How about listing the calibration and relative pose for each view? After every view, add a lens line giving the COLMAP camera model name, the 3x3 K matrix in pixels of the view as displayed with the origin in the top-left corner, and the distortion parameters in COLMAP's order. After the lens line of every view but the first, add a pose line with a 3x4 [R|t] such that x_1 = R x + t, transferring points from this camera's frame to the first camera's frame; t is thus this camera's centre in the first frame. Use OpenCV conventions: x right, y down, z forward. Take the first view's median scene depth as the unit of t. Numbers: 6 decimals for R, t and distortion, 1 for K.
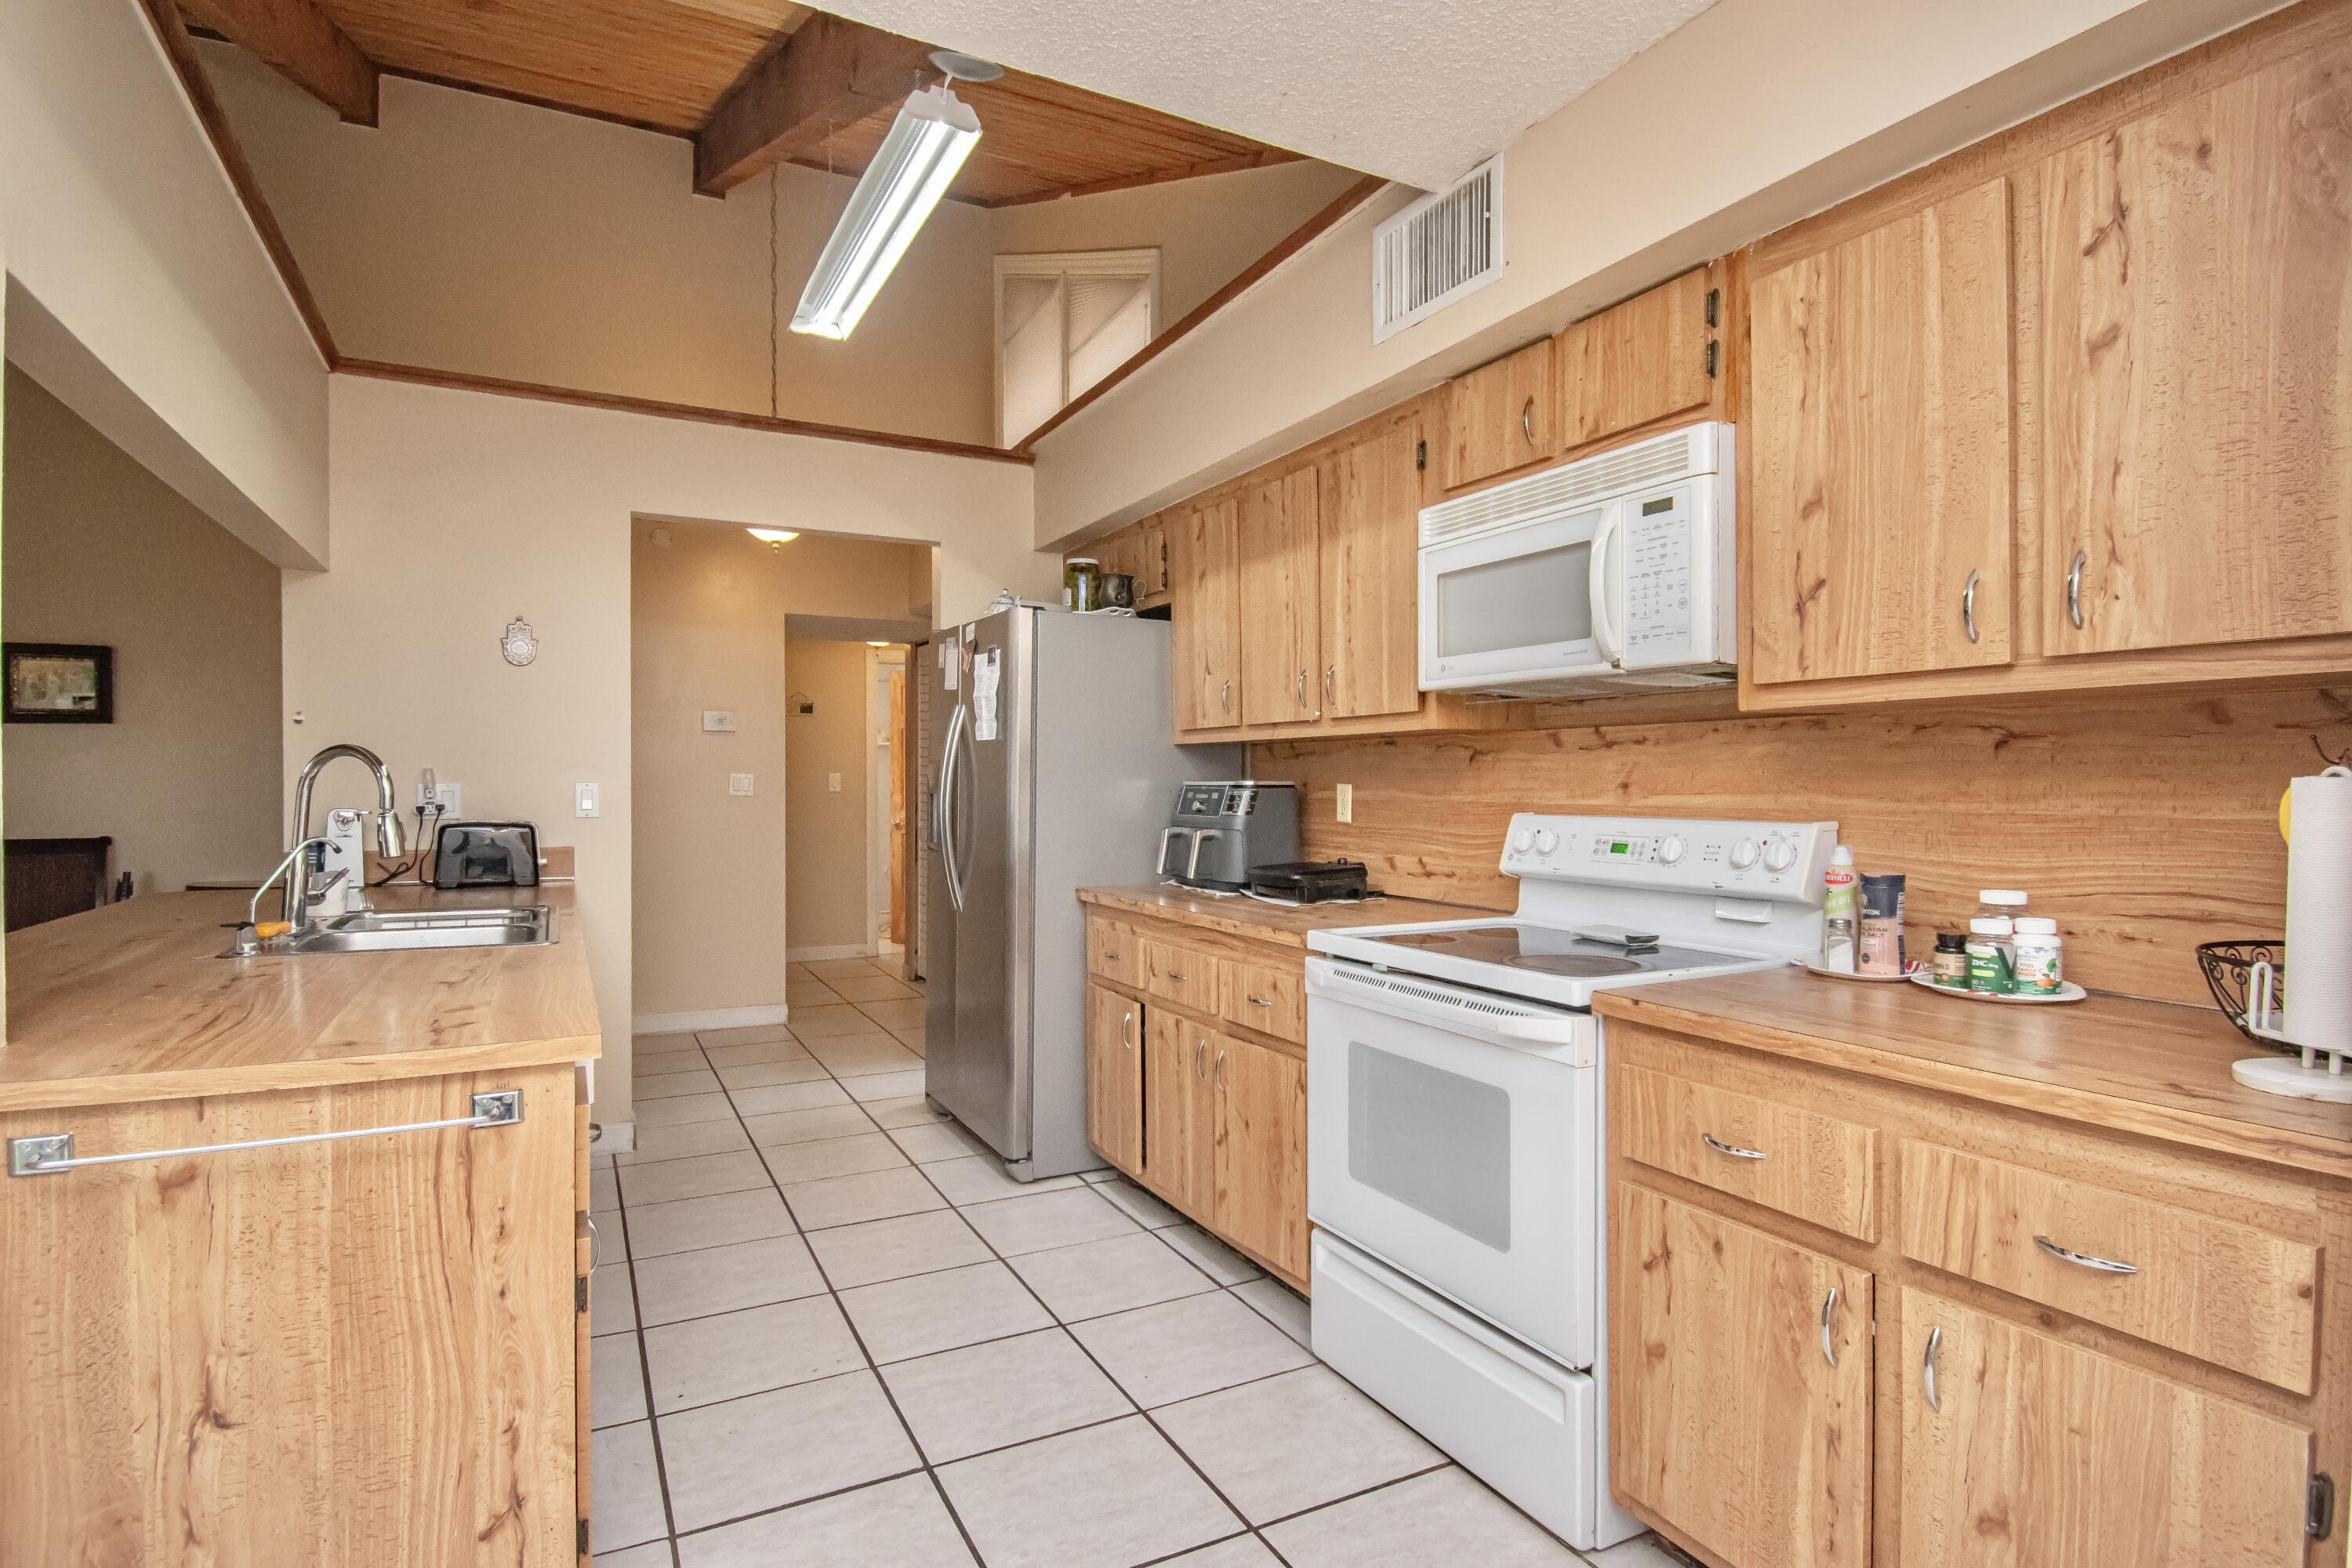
lens RADIAL K [[1209.8, 0, 1069.1], [0, 1209.8, 776.3], [0, 0, 1]] dist [0.004664, -0.019819]
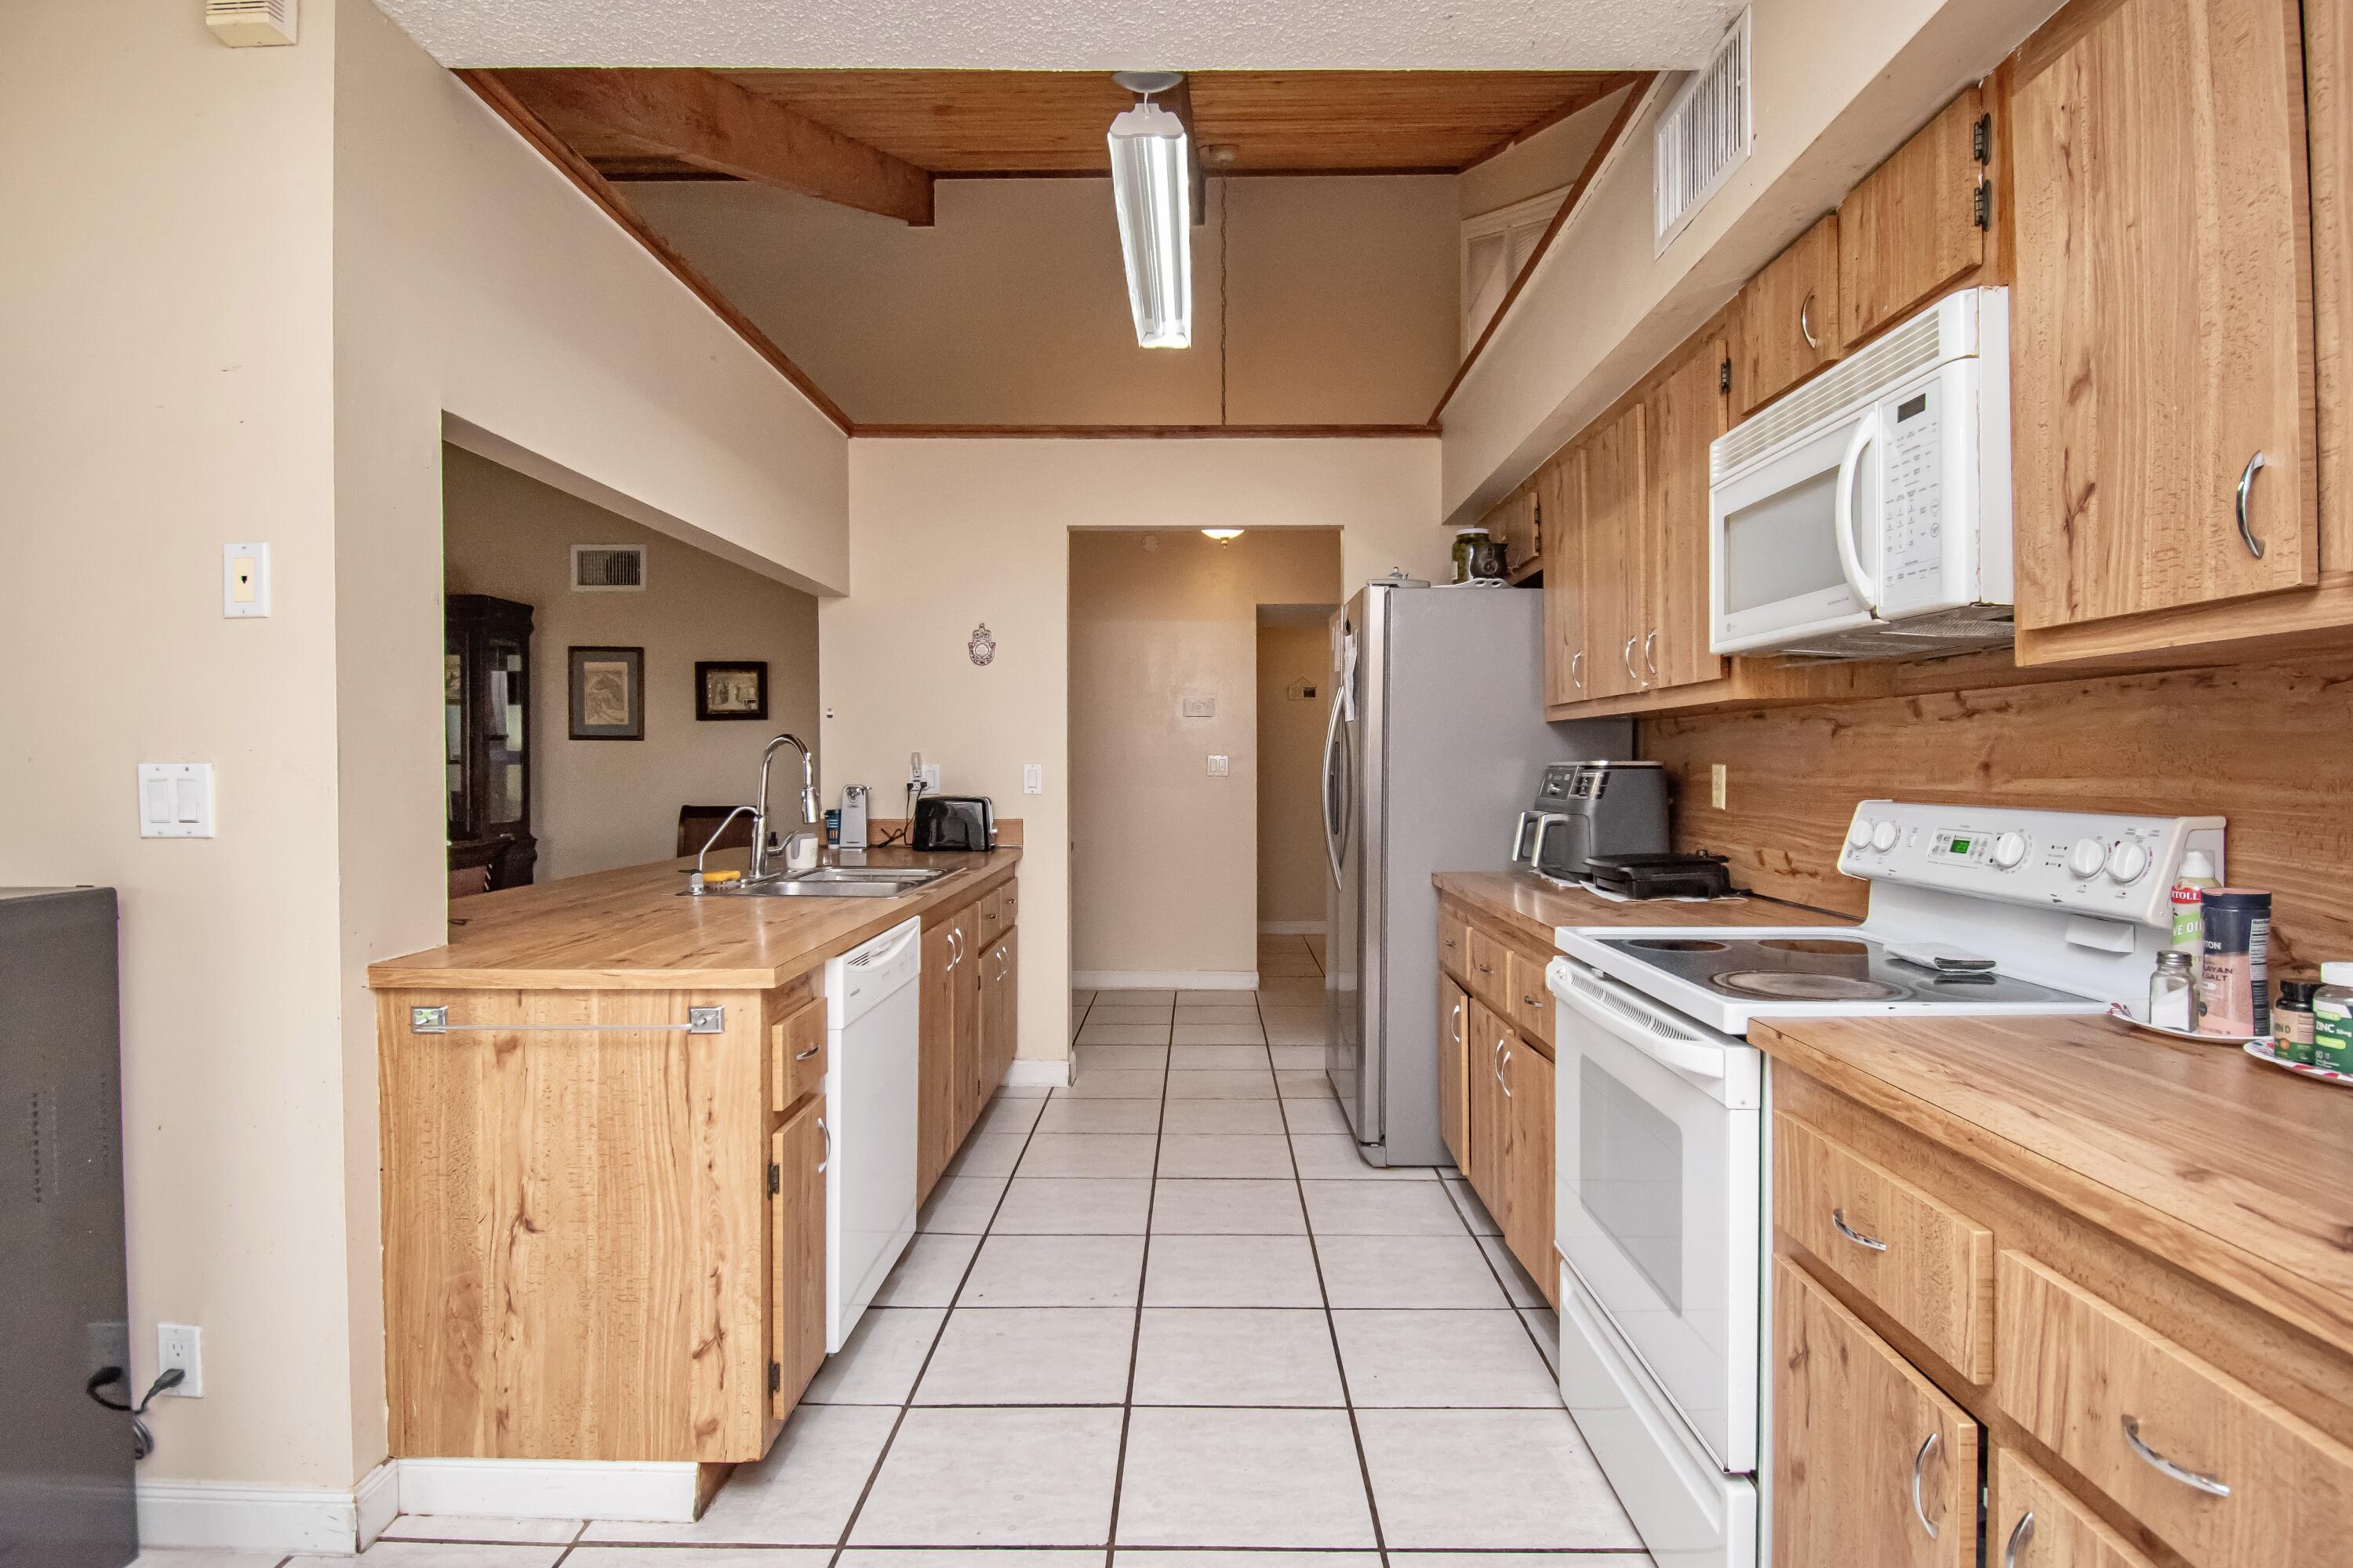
lens RADIAL K [[1163.9, 0, 1087.5], [0, 1163.9, 765.5], [0, 0, 1]] dist [0.016505, -0.022654]
pose [[0.884883, -0.000393, -0.465812, 0.394436], [0.003365, 0.999979, 0.005548, 0.001453], [0.465800, -0.006477, 0.884866, 0.090097]]
